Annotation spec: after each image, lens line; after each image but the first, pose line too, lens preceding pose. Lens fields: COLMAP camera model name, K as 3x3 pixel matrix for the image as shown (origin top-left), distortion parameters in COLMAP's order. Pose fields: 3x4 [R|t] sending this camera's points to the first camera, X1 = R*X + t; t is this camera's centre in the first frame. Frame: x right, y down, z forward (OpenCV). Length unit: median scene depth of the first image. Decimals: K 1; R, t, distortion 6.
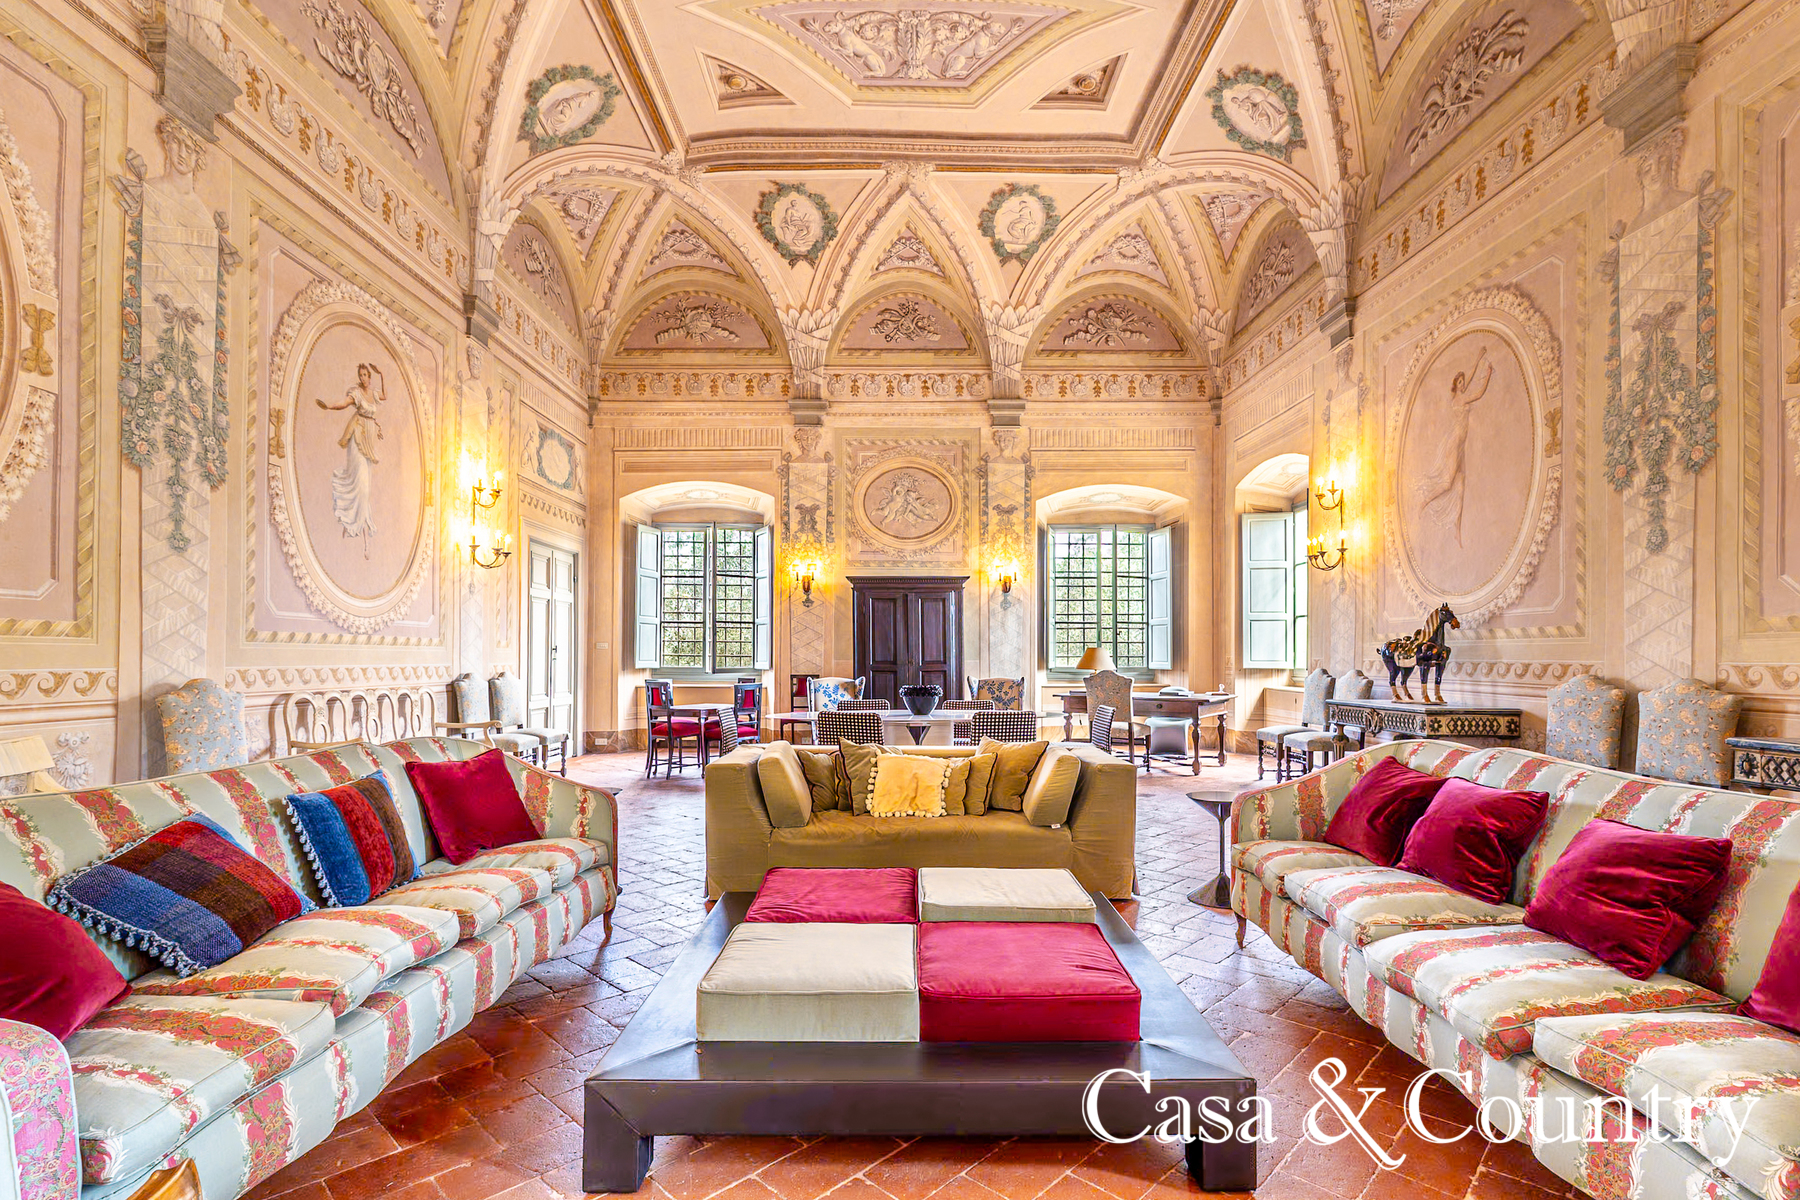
lens RADIAL K [[853.2, 0, 898.3], [0, 853.2, 666.3], [0, 0, 1]] dist [0.006325, 0.000855]
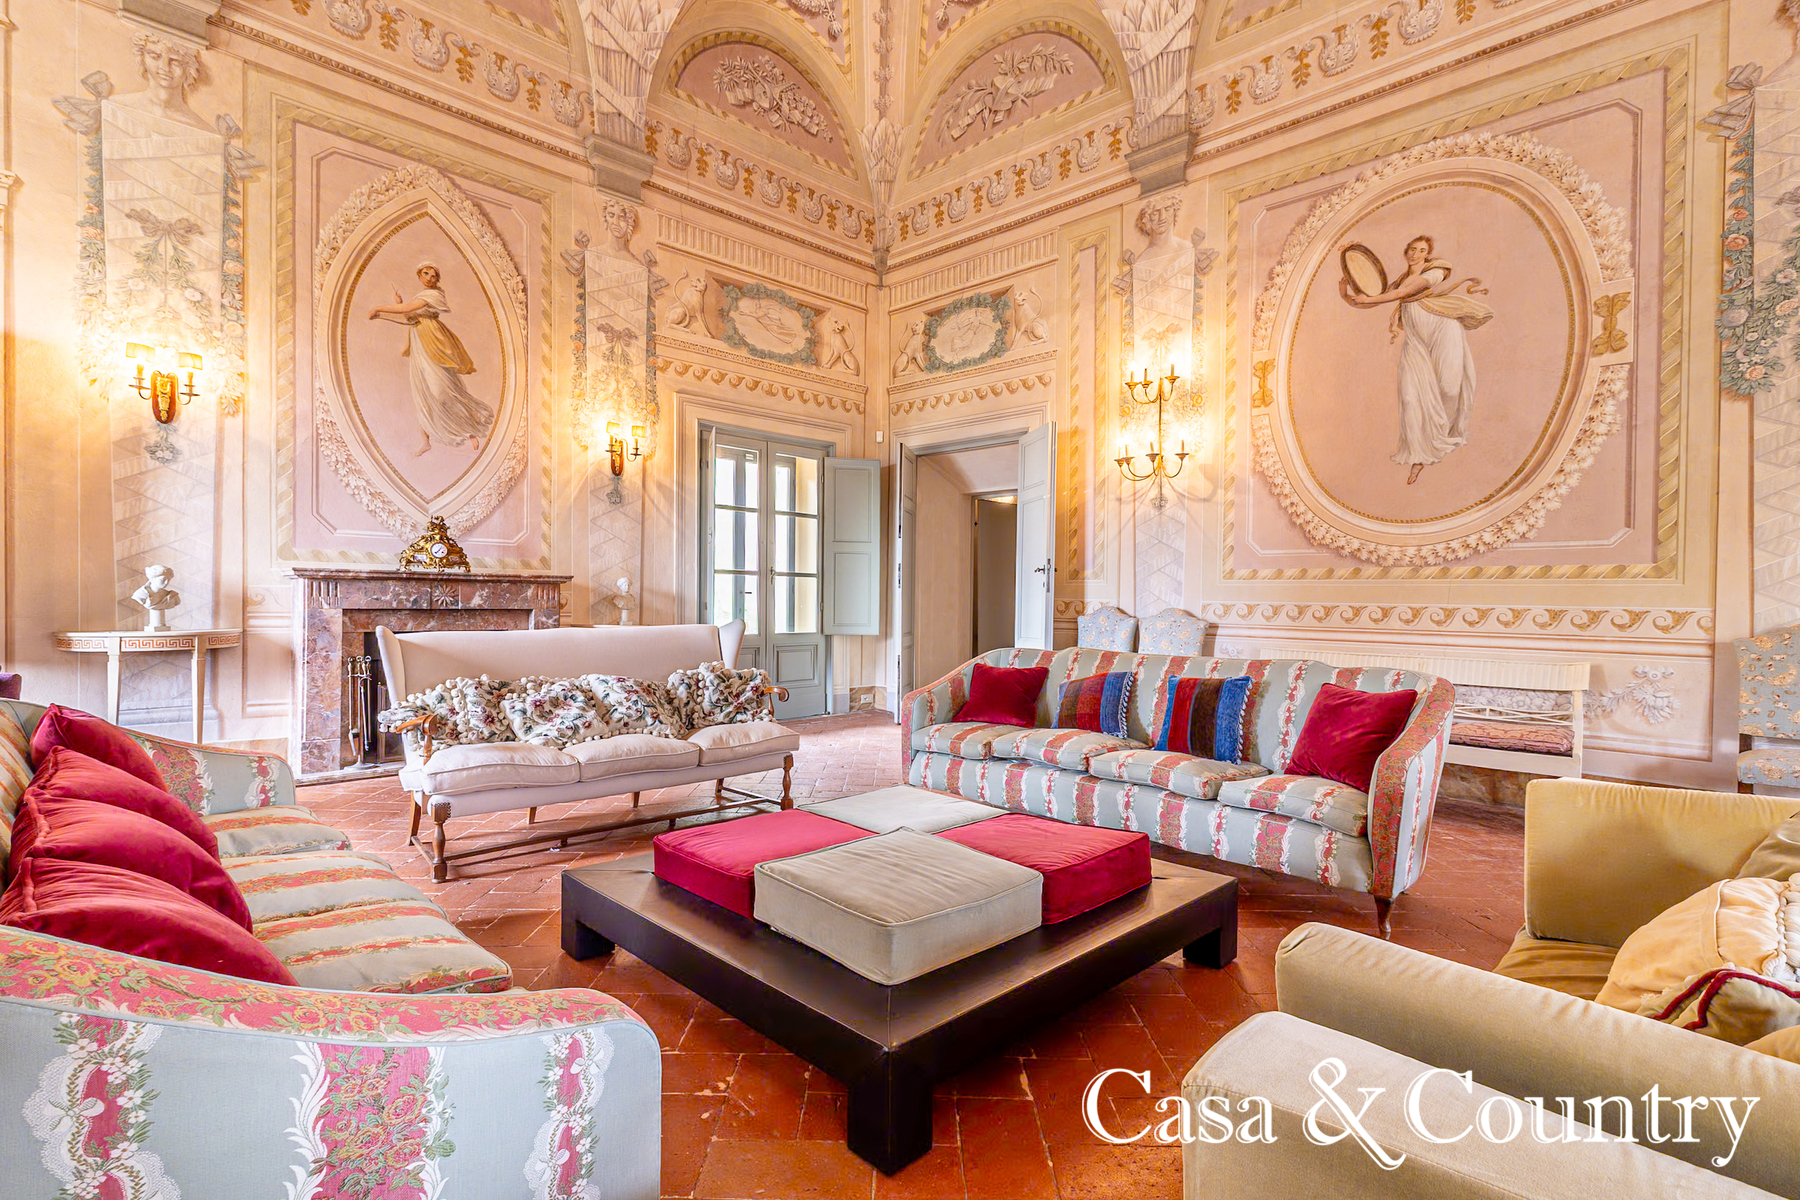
lens RADIAL K [[882.5, 0, 907.5], [0, 882.5, 624.1], [0, 0, 1]] dist [0.003677, 0.000683]
pose [[-0.709417, 0.008654, -0.704736, 0.199538], [-0.021678, 0.999184, 0.034091, 0.002501], [0.704456, 0.039462, -0.708650, 0.456484]]
